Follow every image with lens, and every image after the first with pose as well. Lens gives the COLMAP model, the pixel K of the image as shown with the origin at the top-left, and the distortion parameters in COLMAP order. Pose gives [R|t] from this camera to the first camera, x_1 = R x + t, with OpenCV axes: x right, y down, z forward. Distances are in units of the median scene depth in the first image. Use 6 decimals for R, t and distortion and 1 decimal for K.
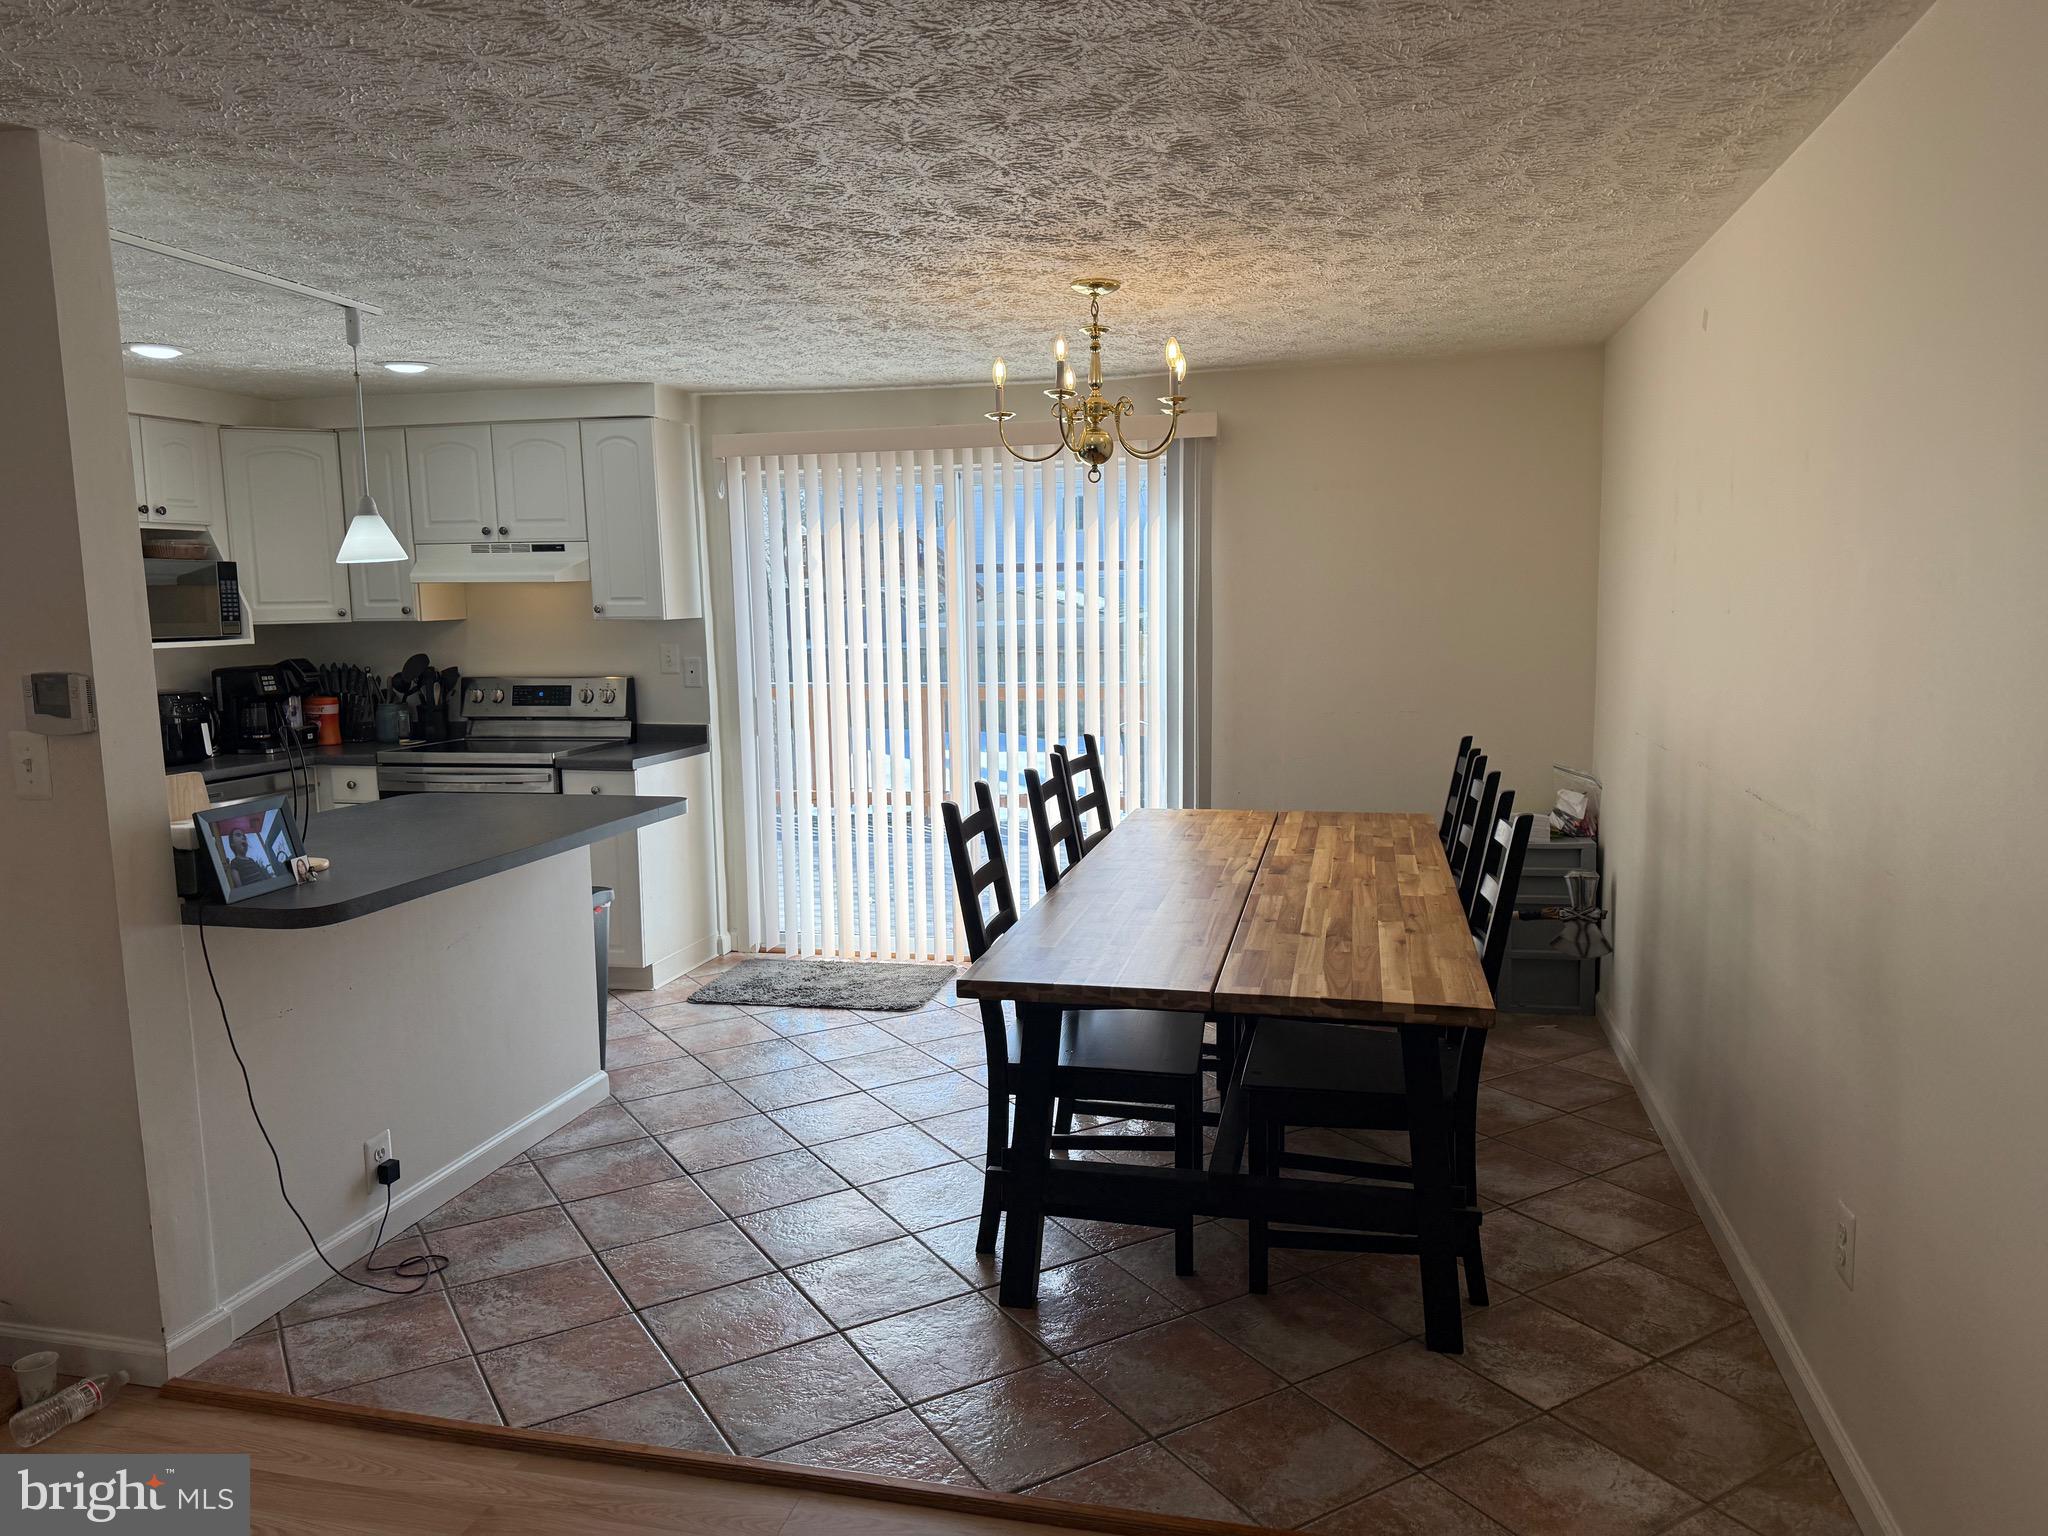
lens RADIAL K [[1436.8, 0, 1032.5], [0, 1436.8, 782.6], [0, 0, 1]] dist [0.154748, -0.263293]
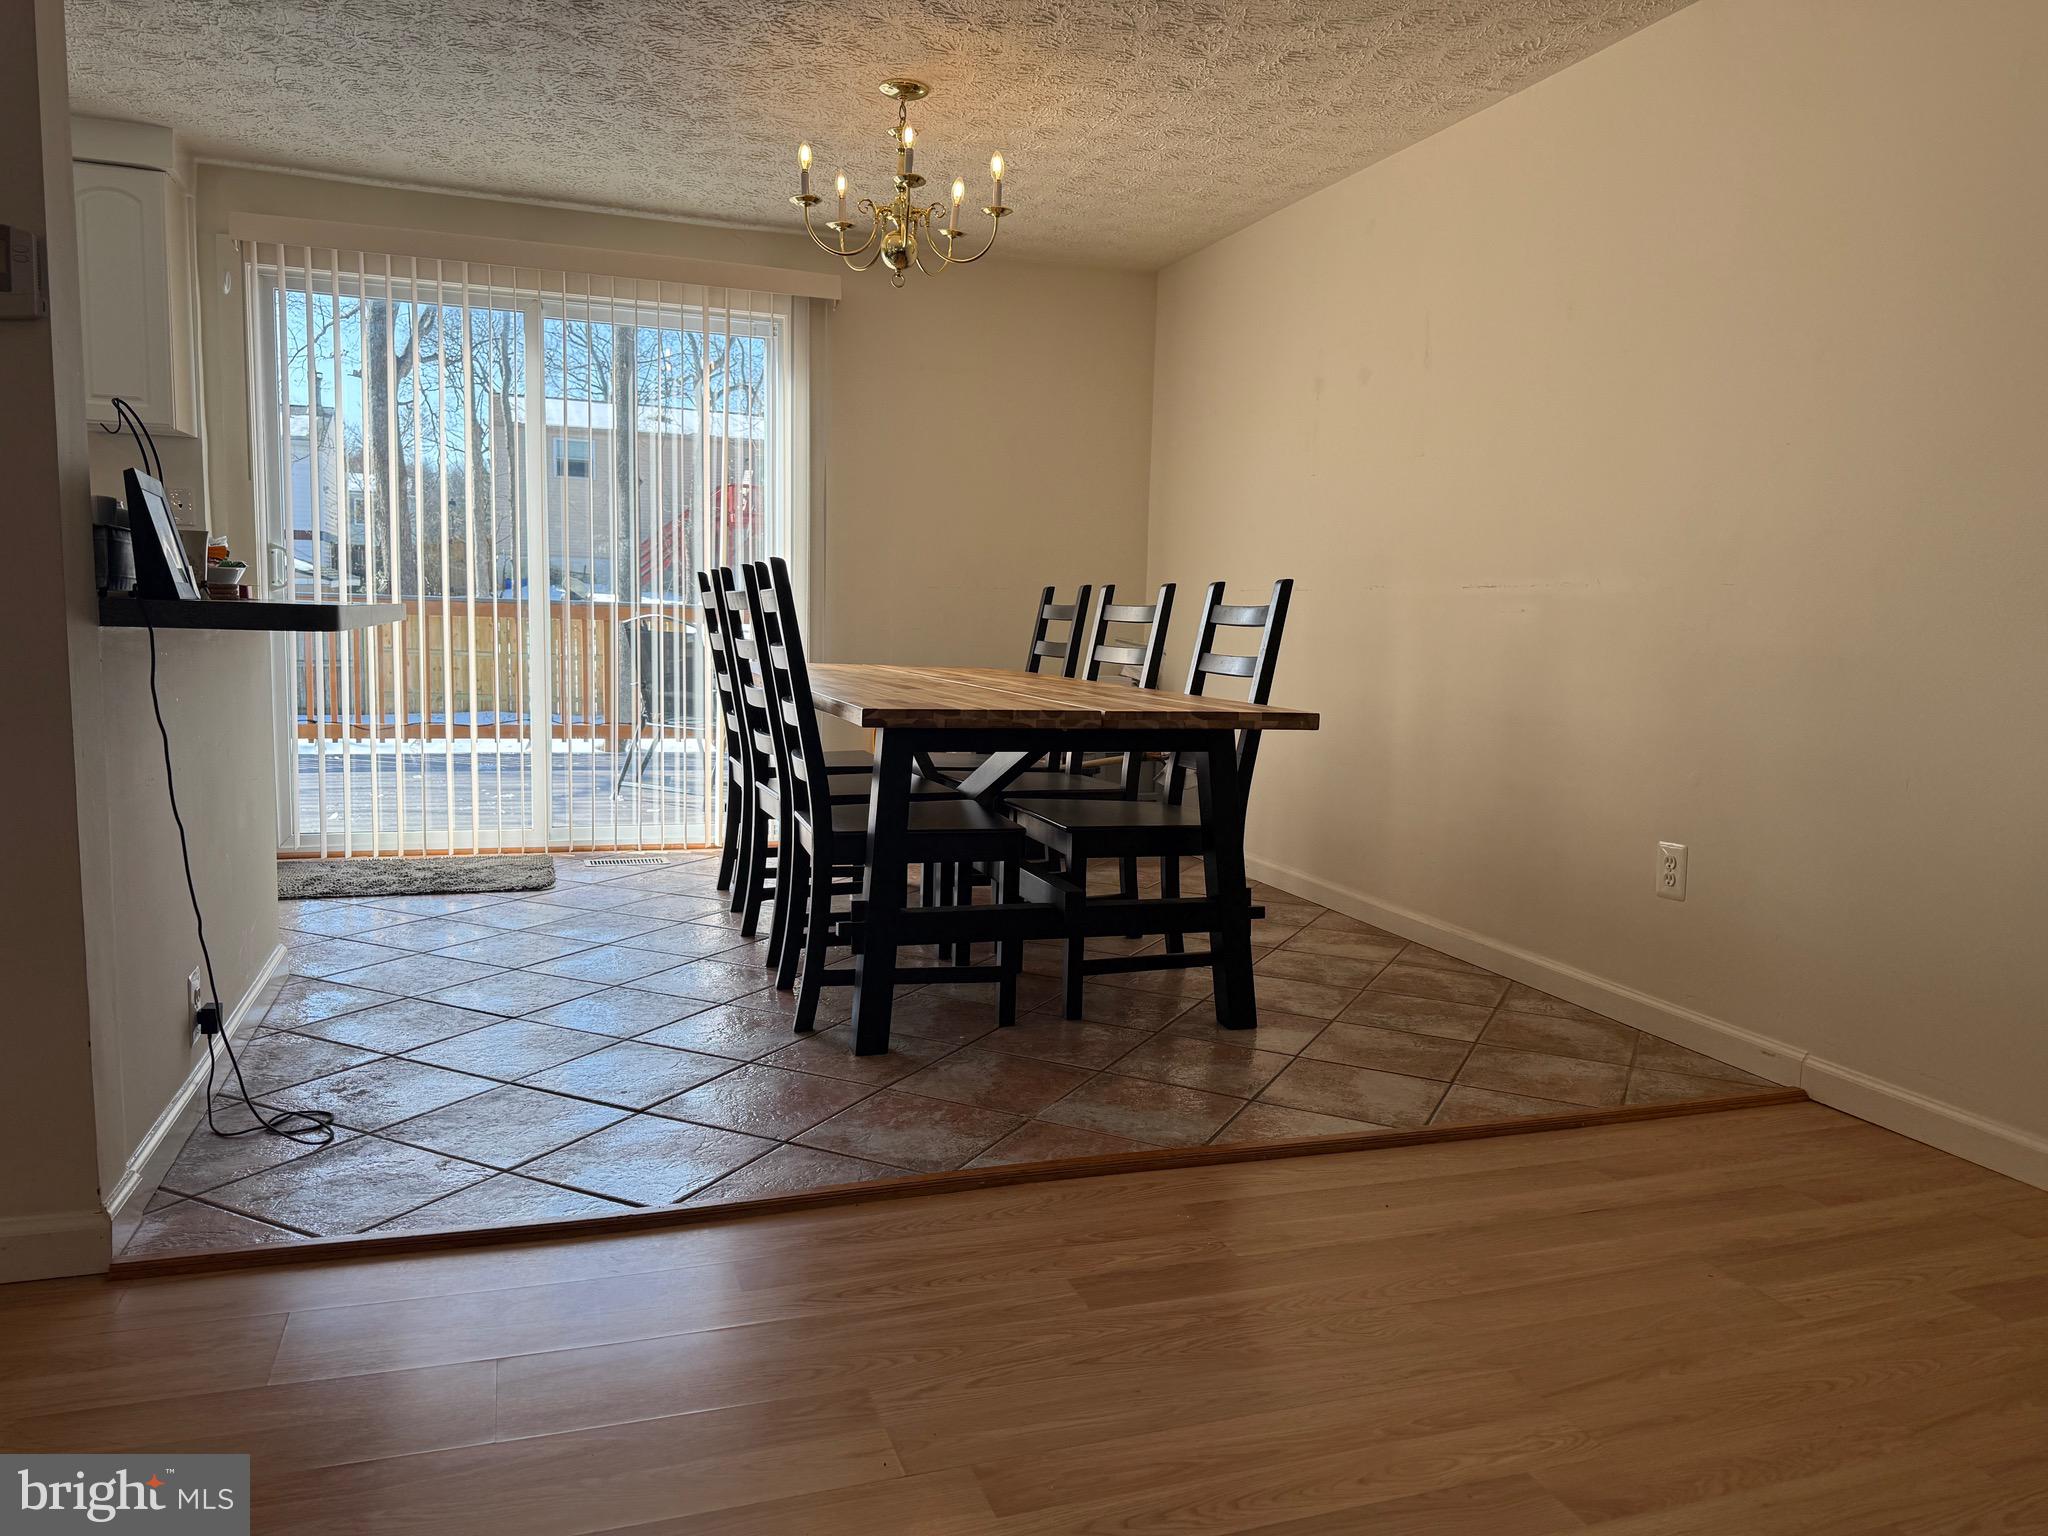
lens RADIAL K [[1470.0, 0, 1024.0], [0, 1470.0, 768.0], [0, 0, 1]] dist [0.024926, 0.001165]
pose [[0.840803, -0.016836, 0.541079, -0.295442], [0.029205, 0.999471, -0.014284, 0.094913], [-0.540552, 0.027813, 0.840851, 0.072206]]
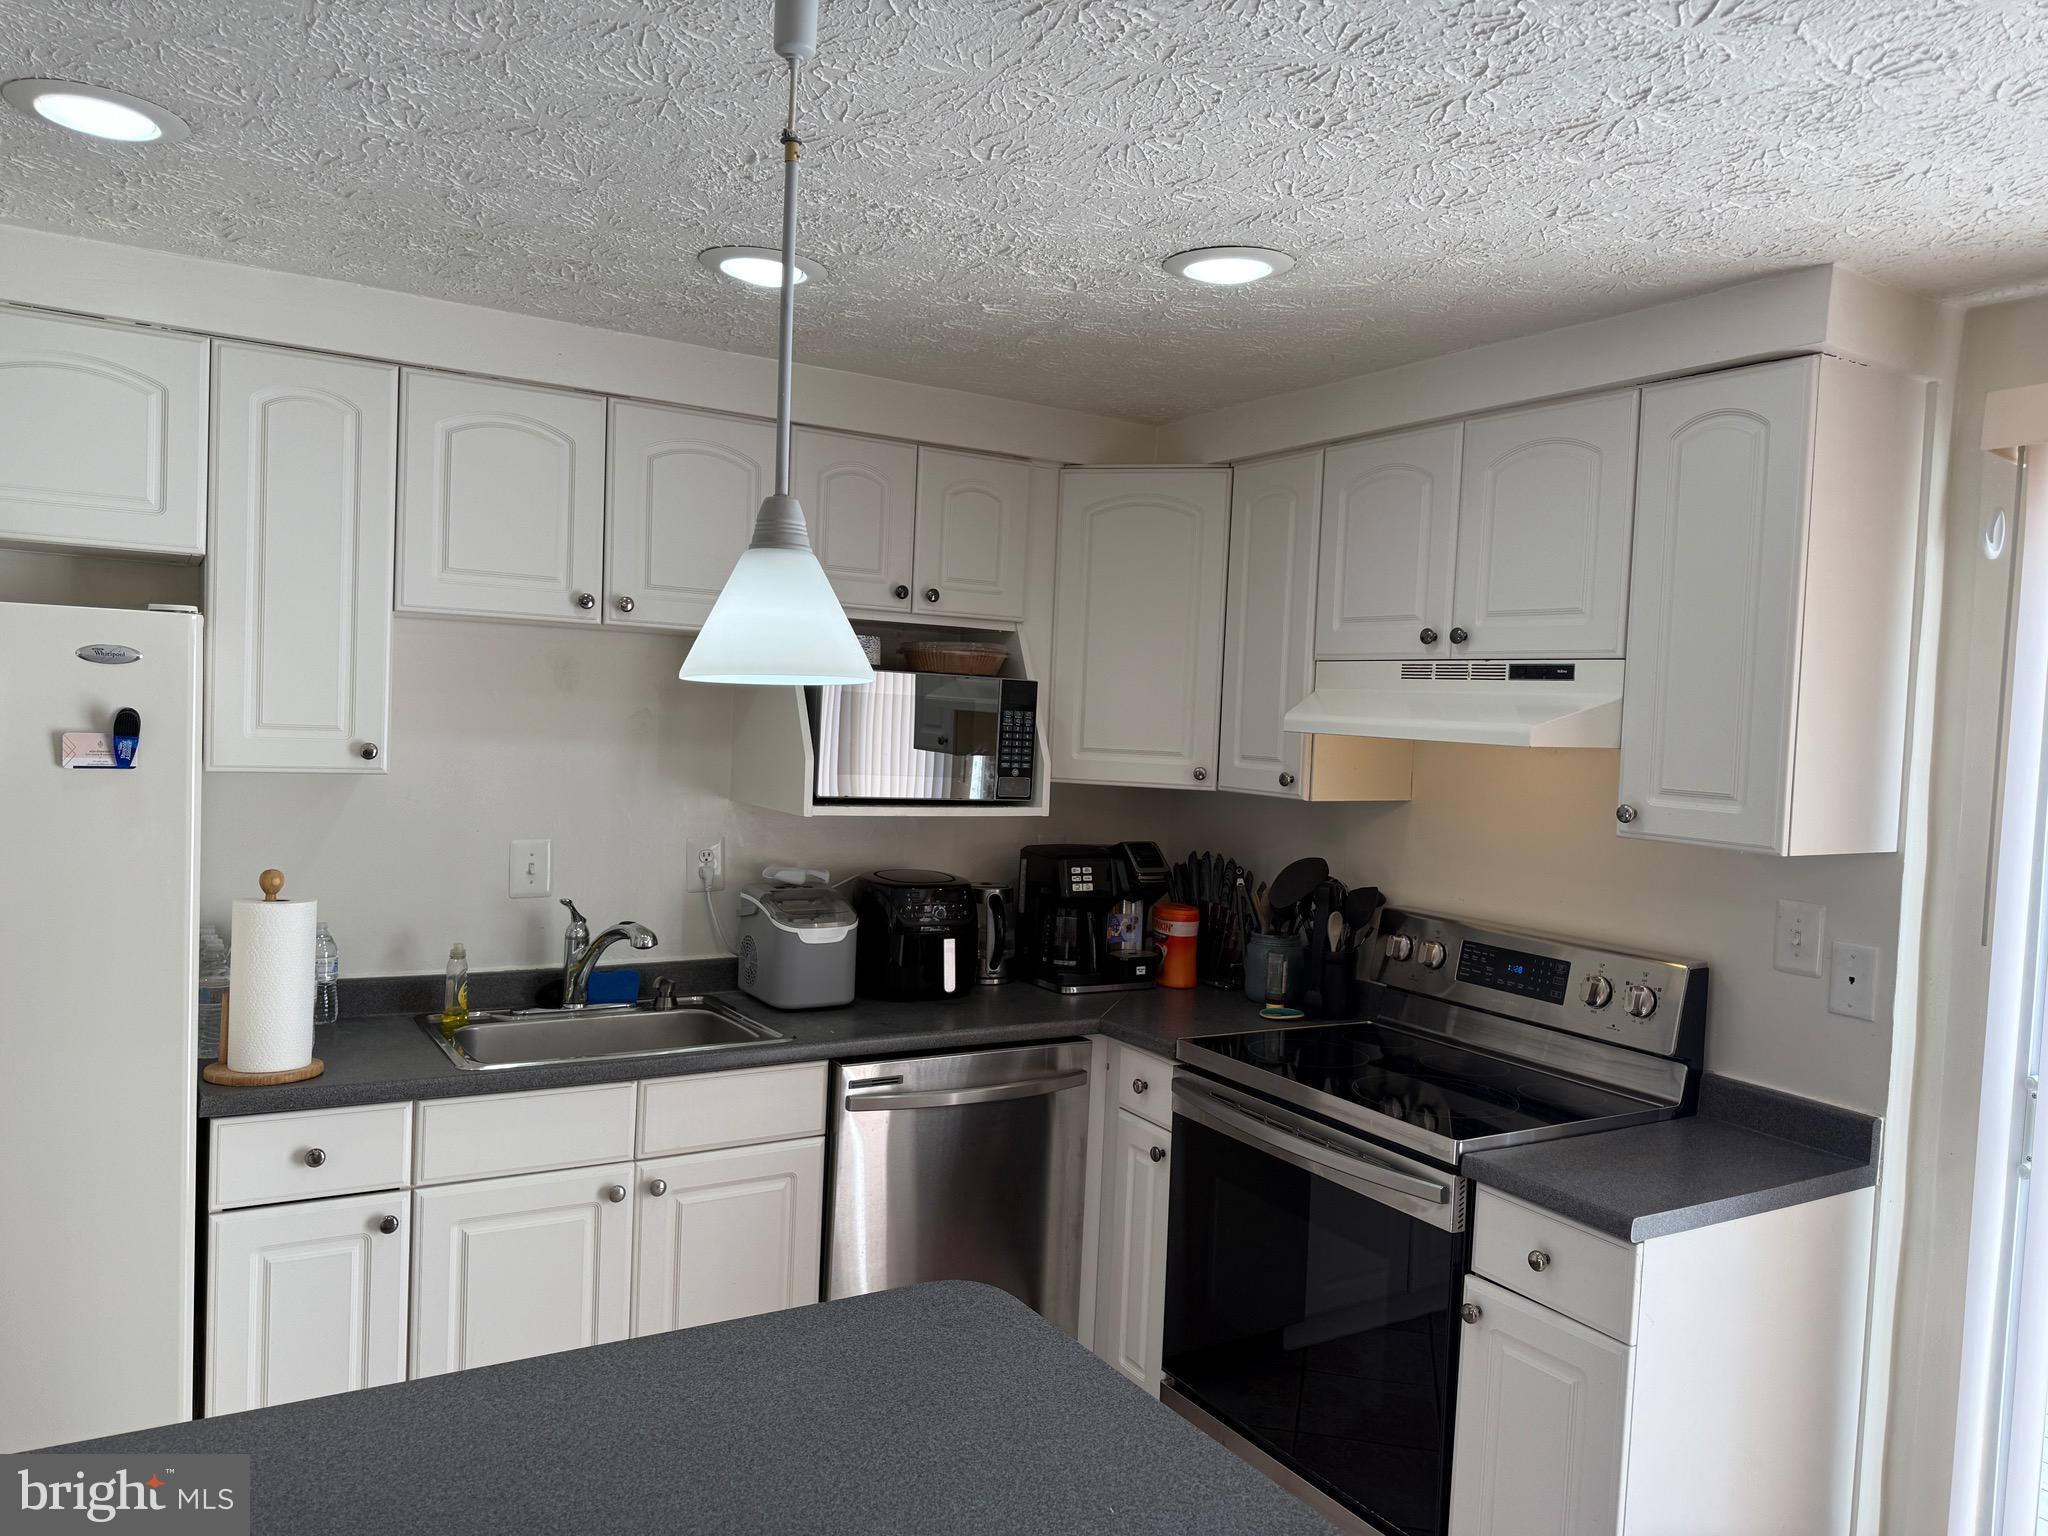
lens RADIAL K [[1426.2, 0, 1030.2], [0, 1426.2, 772.6], [0, 0, 1]] dist [0.152115, -0.280864]
pose [[0.706473, 0.080463, -0.703152, -0.120722], [-0.147199, 0.988495, -0.034778, -0.088929], [0.692264, 0.128073, 0.710189, 0.562872]]
